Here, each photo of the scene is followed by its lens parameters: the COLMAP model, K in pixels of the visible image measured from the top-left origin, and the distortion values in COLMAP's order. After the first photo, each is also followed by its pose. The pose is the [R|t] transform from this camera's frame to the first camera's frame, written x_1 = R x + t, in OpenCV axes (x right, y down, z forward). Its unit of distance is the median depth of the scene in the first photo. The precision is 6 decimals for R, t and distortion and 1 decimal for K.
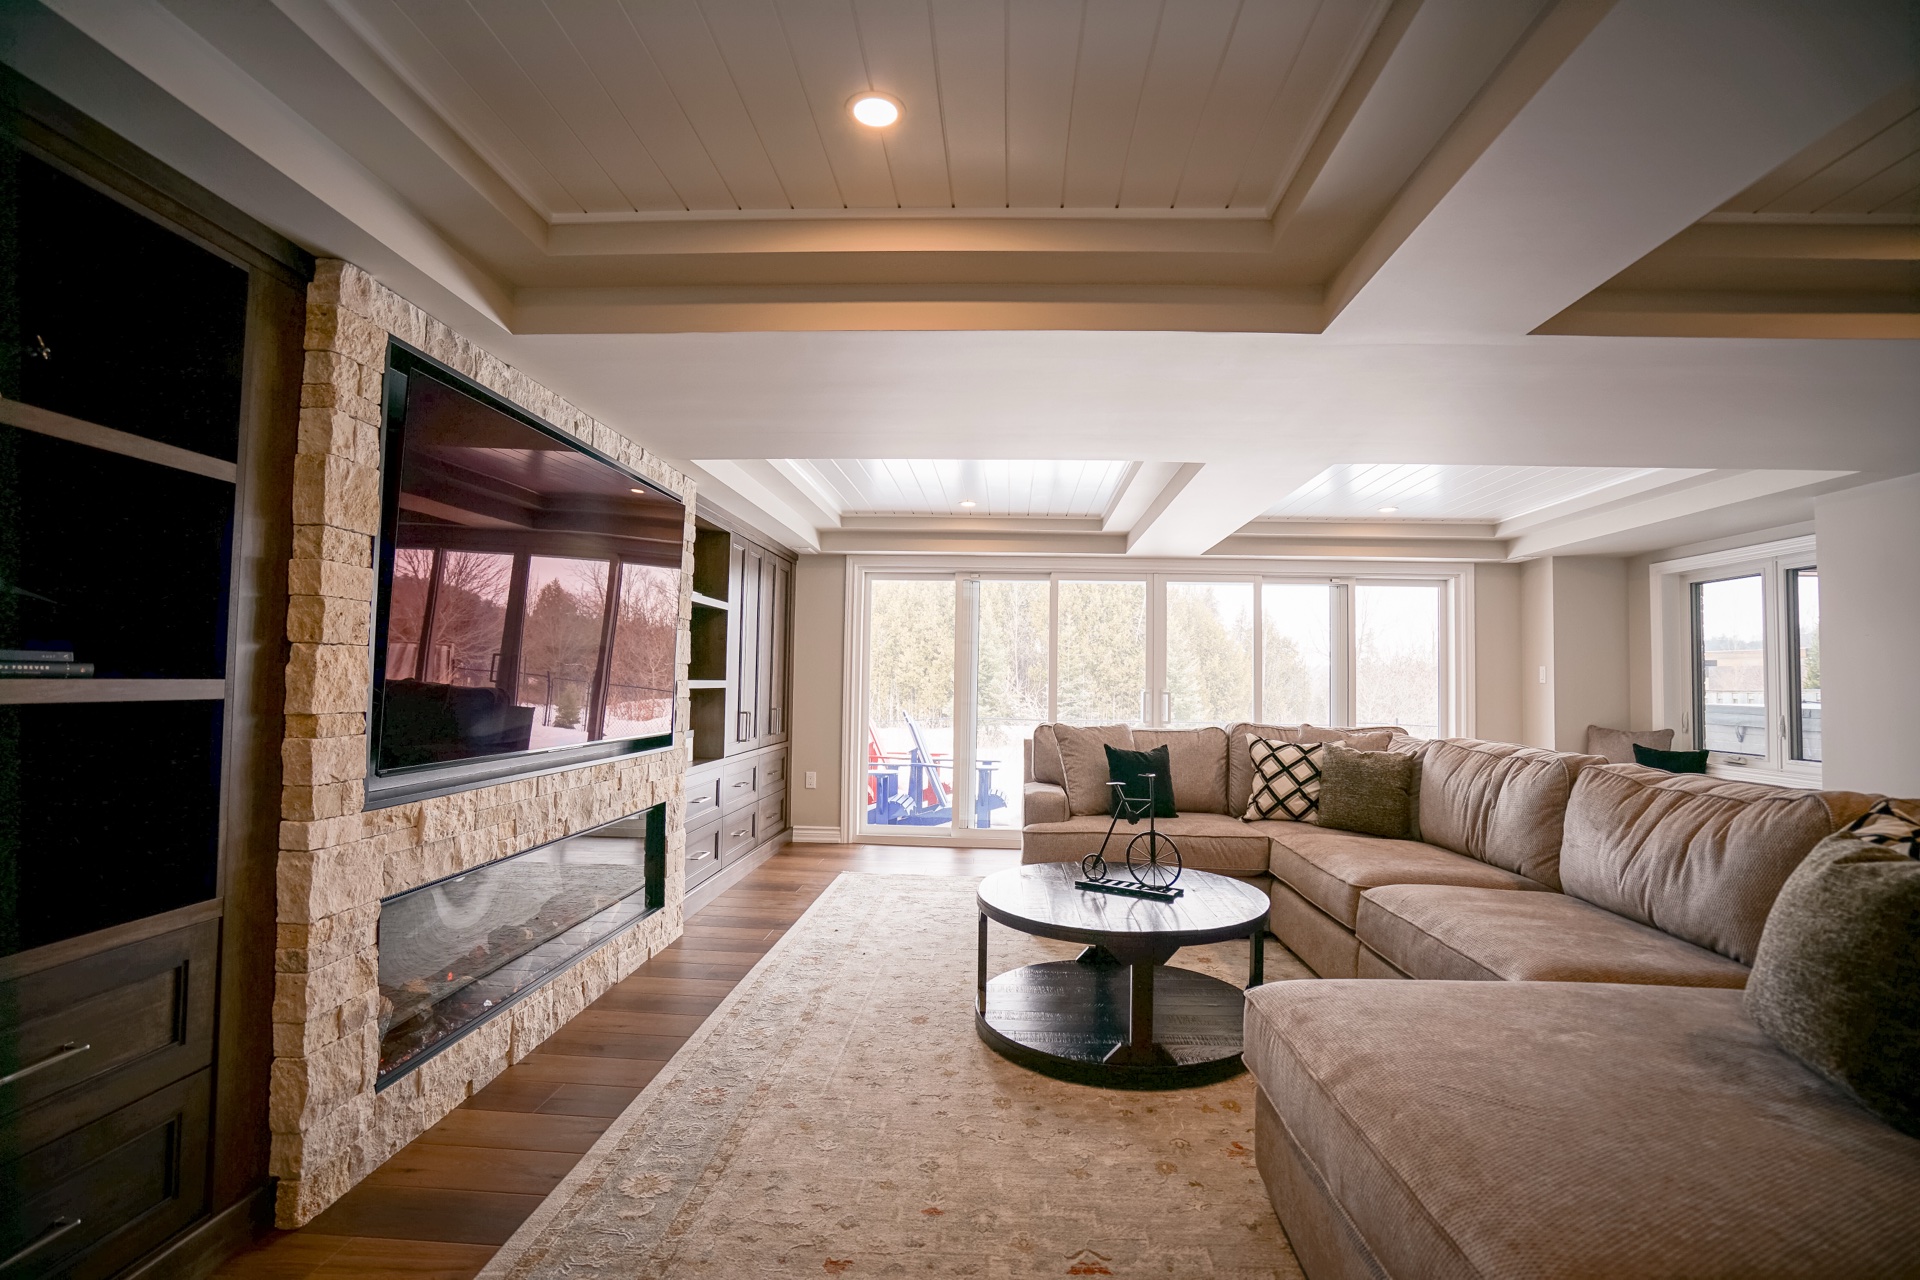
lens RADIAL K [[886.4, 0, 960.0], [0, 886.4, 640.0], [0, 0, 1]] dist [-0.055255, 0.023188]
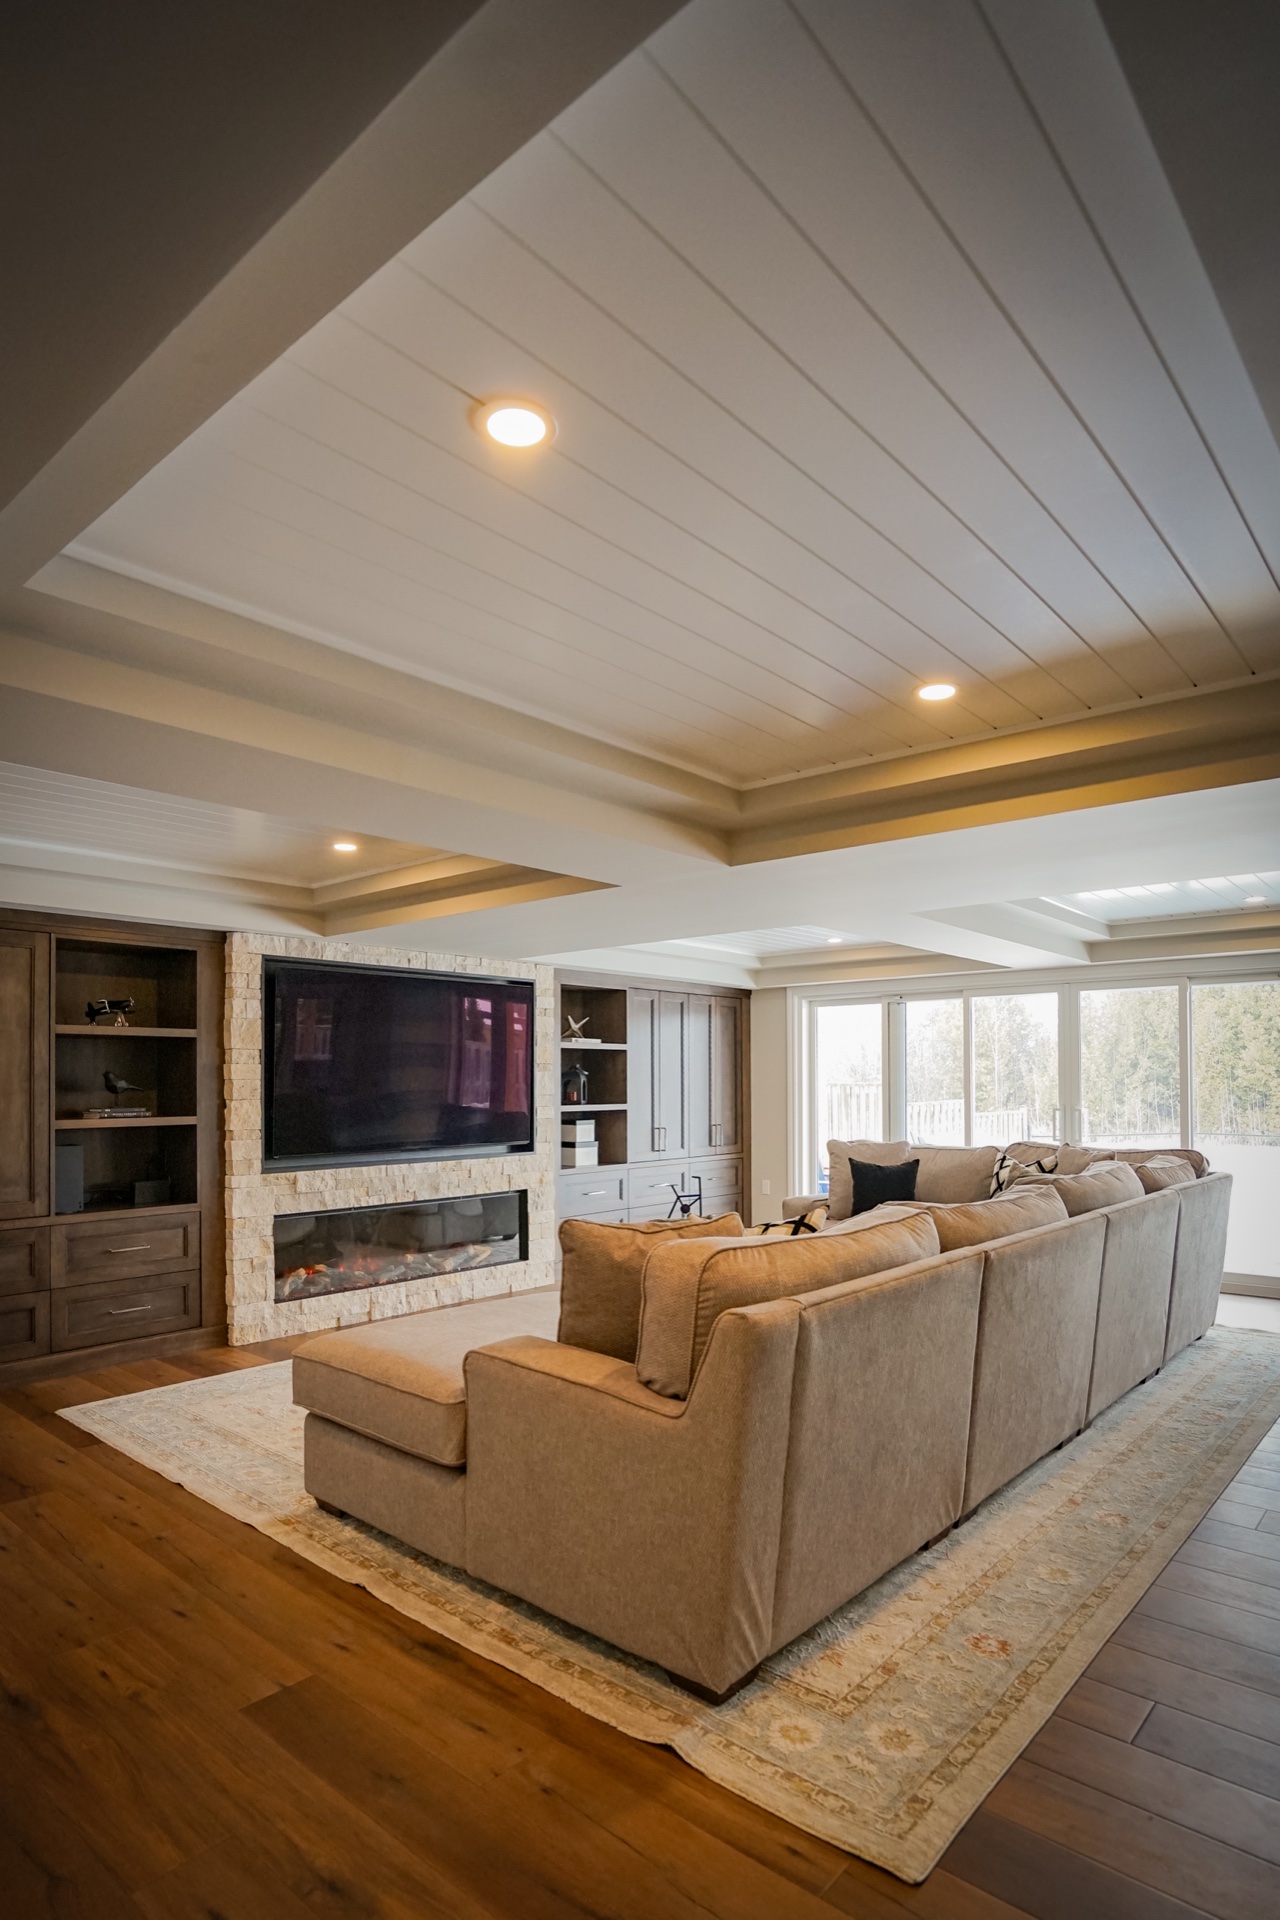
lens RADIAL K [[1048.6, 0, 638.0], [0, 1048.6, 1066.1], [0, 0, 1]] dist [-0.039110, 0.000557]
pose [[0.779183, -0.032391, -0.625958, 0.878331], [0.048507, 0.998785, 0.008697, -0.027594], [0.624916, -0.037140, 0.779808, -0.236195]]
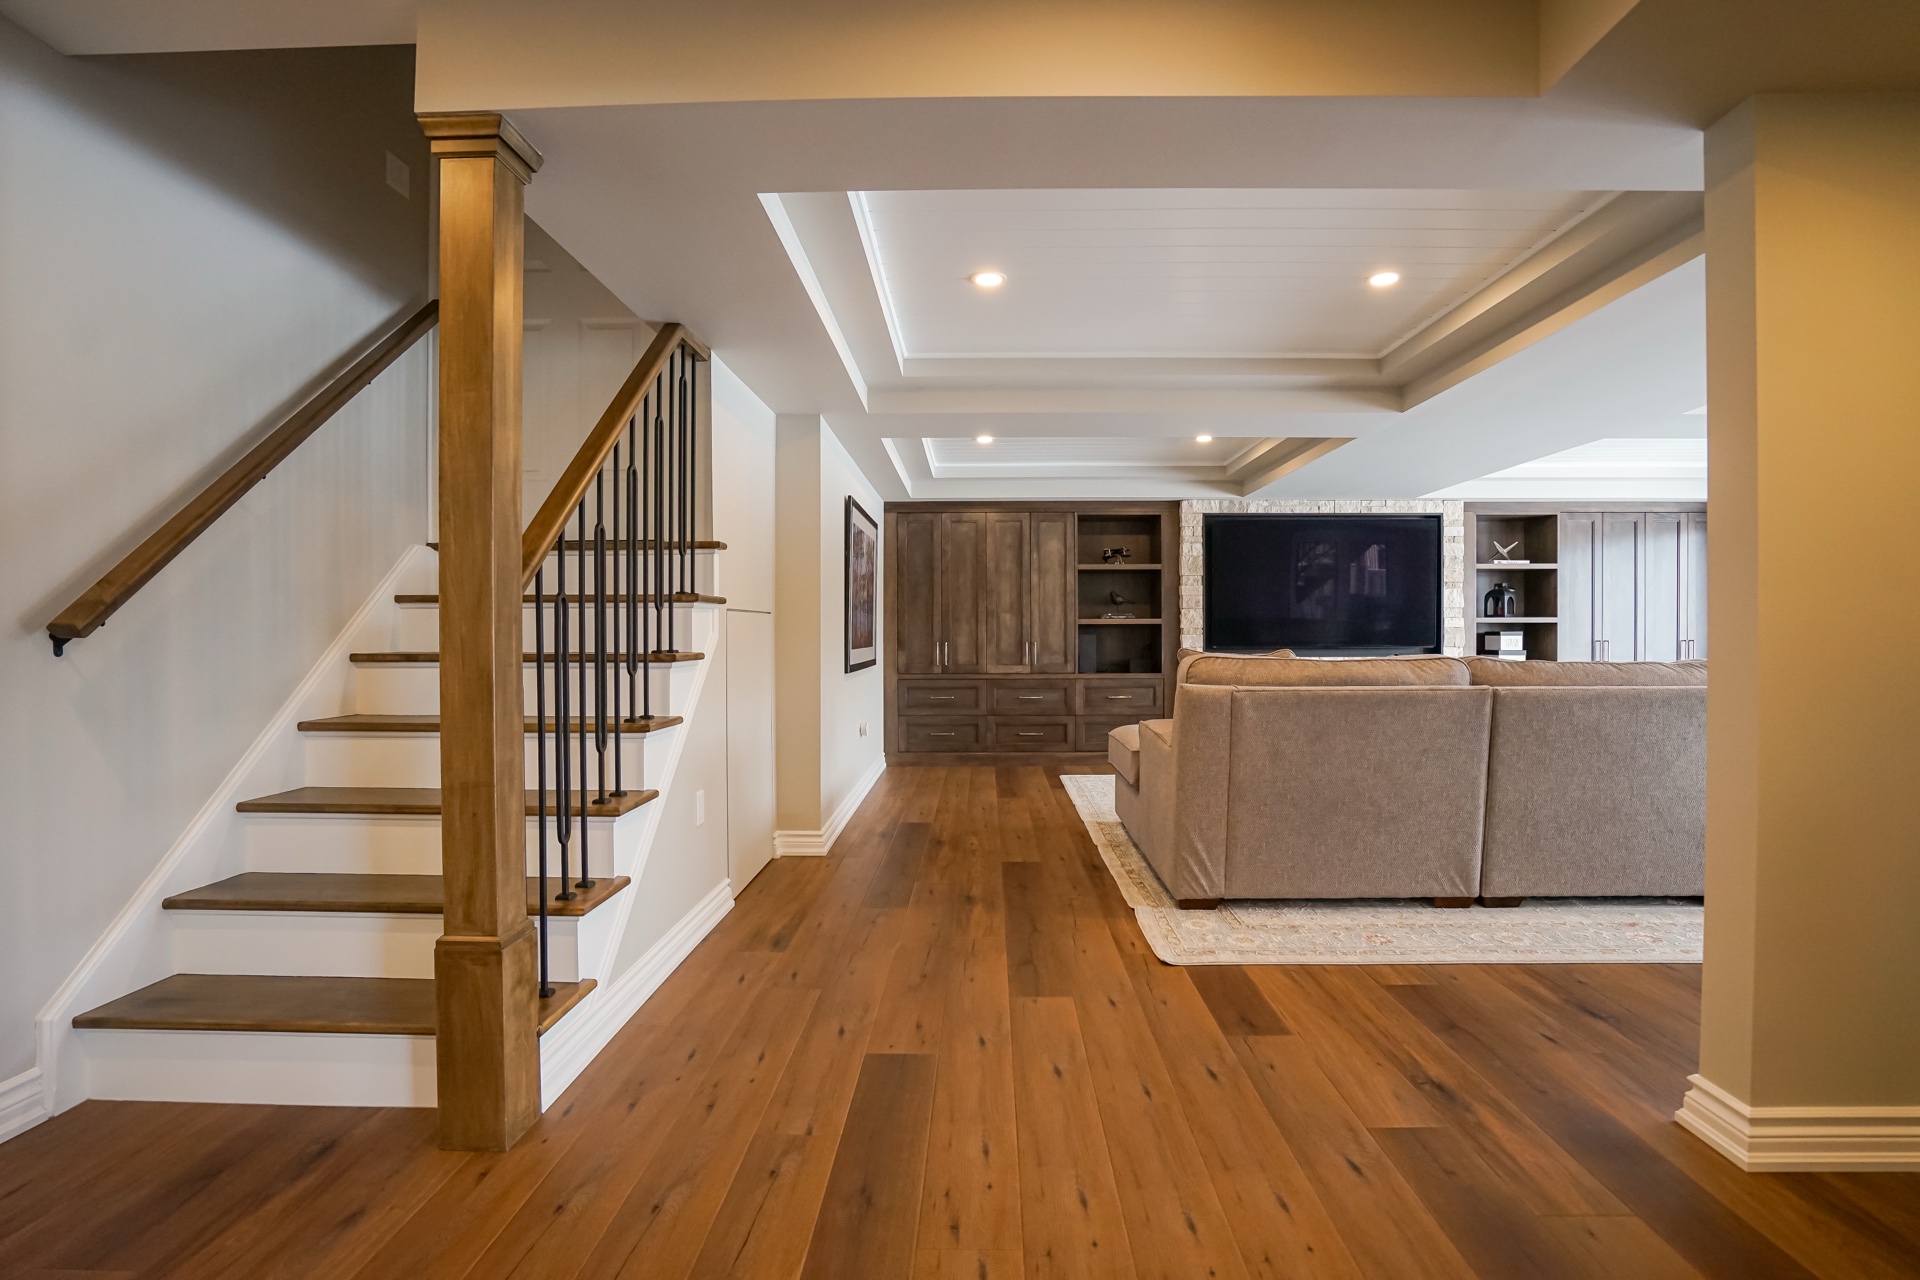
lens RADIAL K [[886.4, 0, 960.0], [0, 886.4, 640.0], [0, 0, 1]] dist [-0.055255, 0.023188]
pose [[0.023927, -0.012020, -0.999641, 1.382563], [0.048744, 0.998752, -0.010842, 0.061507], [0.998525, -0.048467, 0.024483, -0.014359]]
